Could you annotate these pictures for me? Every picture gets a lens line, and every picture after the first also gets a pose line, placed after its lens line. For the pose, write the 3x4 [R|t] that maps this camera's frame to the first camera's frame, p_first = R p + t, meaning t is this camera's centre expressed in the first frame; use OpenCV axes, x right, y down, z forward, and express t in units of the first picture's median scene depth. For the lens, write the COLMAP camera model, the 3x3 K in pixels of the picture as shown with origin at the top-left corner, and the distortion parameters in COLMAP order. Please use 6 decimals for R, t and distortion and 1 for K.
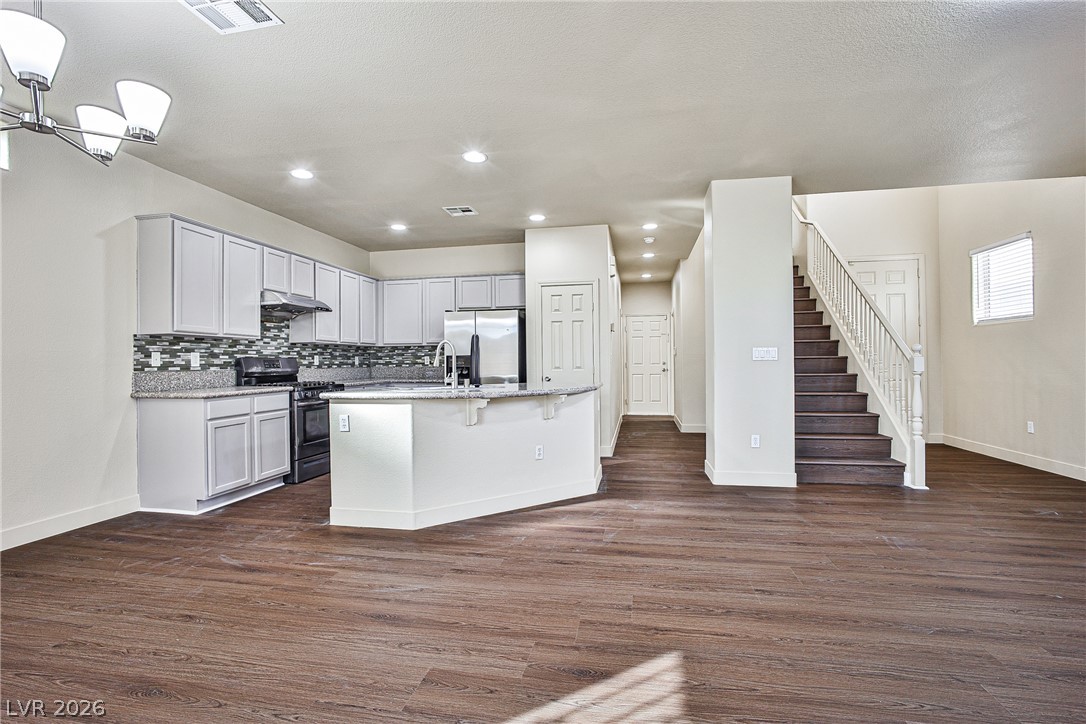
lens RADIAL K [[490.3, 0, 544.4], [0, 490.3, 358.4], [0, 0, 1]] dist [-0.038946, 0.016063]
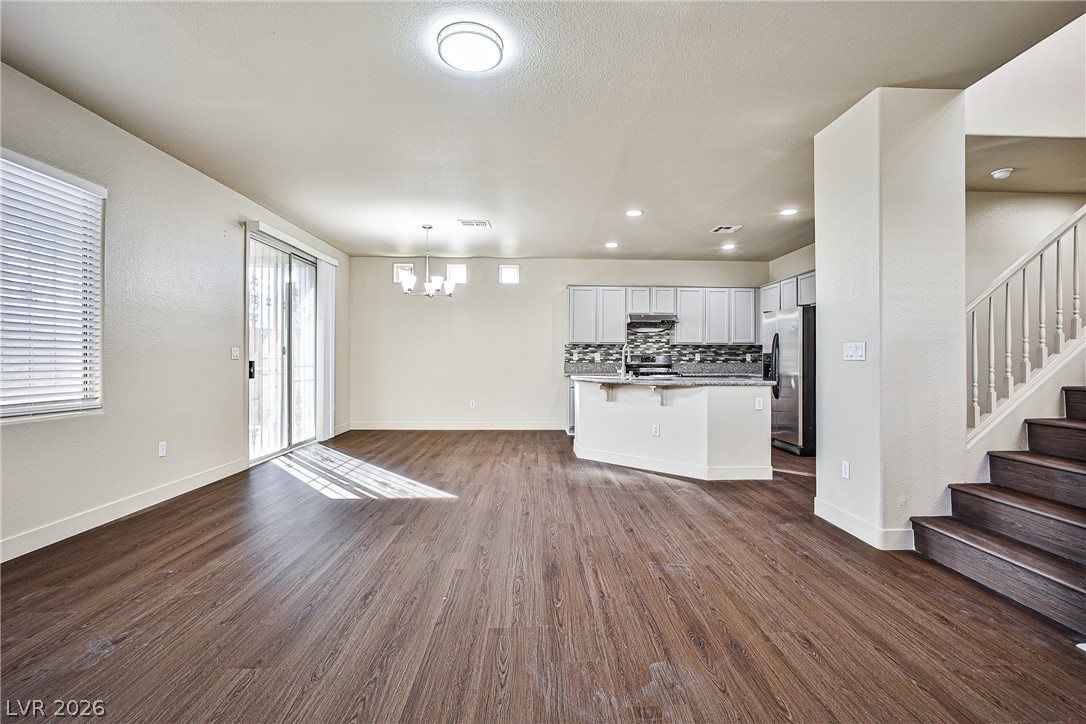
lens RADIAL K [[490.3, 0, 544.4], [0, 490.3, 358.4], [0, 0, 1]] dist [-0.038946, 0.016063]
pose [[0.217106, 0.006399, -0.976127, 1.058281], [0.005183, 0.999957, 0.007708, -0.006851], [0.976134, -0.006733, 0.217063, 0.397185]]
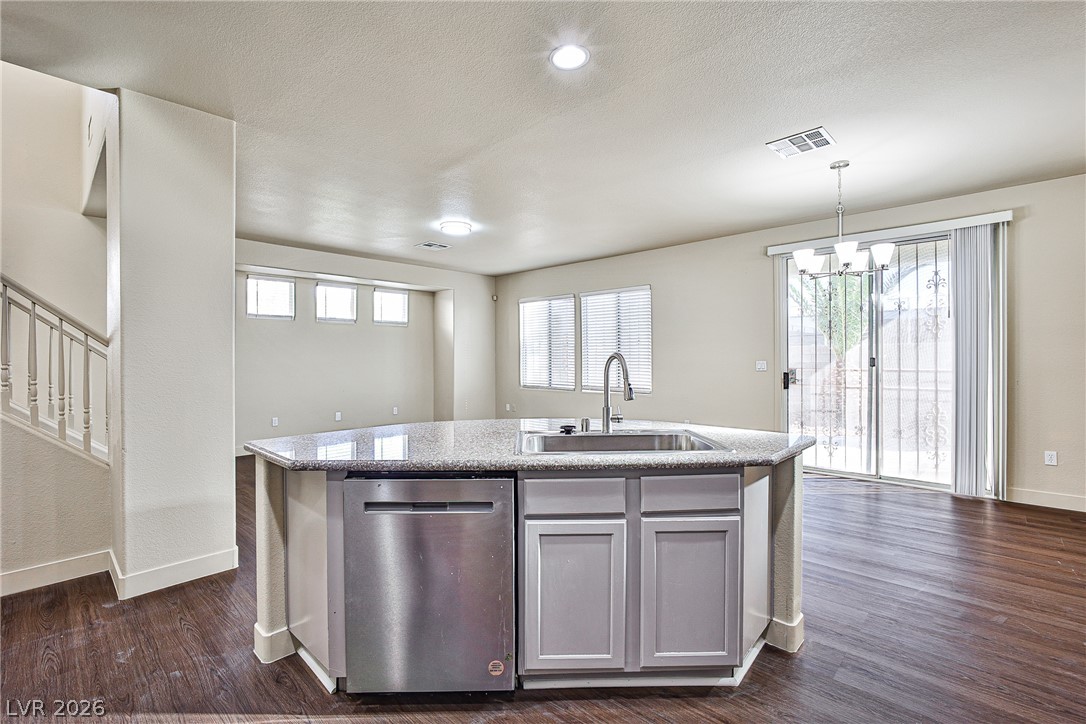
lens RADIAL K [[473.4, 0, 543.0], [0, 473.4, 362.0], [0, 0, 1]] dist [-0.018702, 0.005971]
pose [[-0.849441, 0.009563, 0.527598, -0.386997], [0.008883, 0.999953, -0.003822, -0.024020], [-0.527609, 0.001440, -0.849486, 1.374051]]
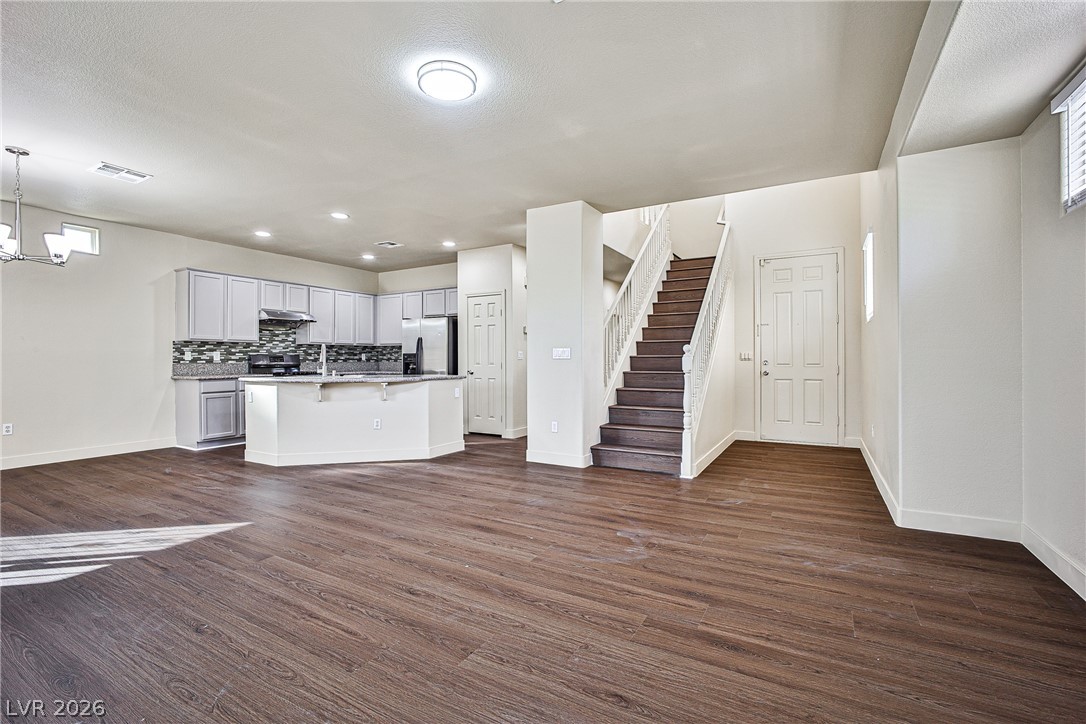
lens RADIAL K [[490.3, 0, 544.4], [0, 490.3, 358.4], [0, 0, 1]] dist [-0.038946, 0.016063]
pose [[0.944368, 0.006273, -0.328832, 0.809914], [-0.003250, 0.999947, 0.009745, -0.008901], [0.328875, -0.008134, 0.944338, -0.140868]]
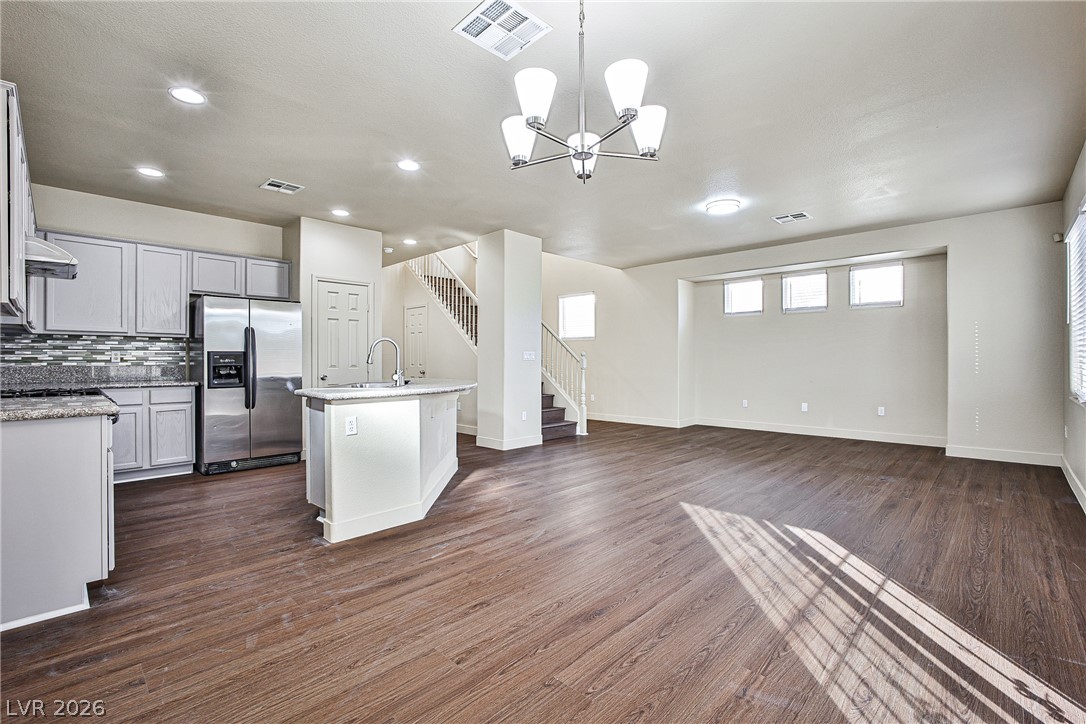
lens RADIAL K [[490.3, 0, 544.4], [0, 490.3, 358.4], [0, 0, 1]] dist [-0.038946, 0.016063]
pose [[0.539977, 0.011428, 0.841602, -0.784481], [-0.012402, 0.999907, -0.005620, 0.005233], [-0.841588, -0.007403, 0.540069, 0.161099]]
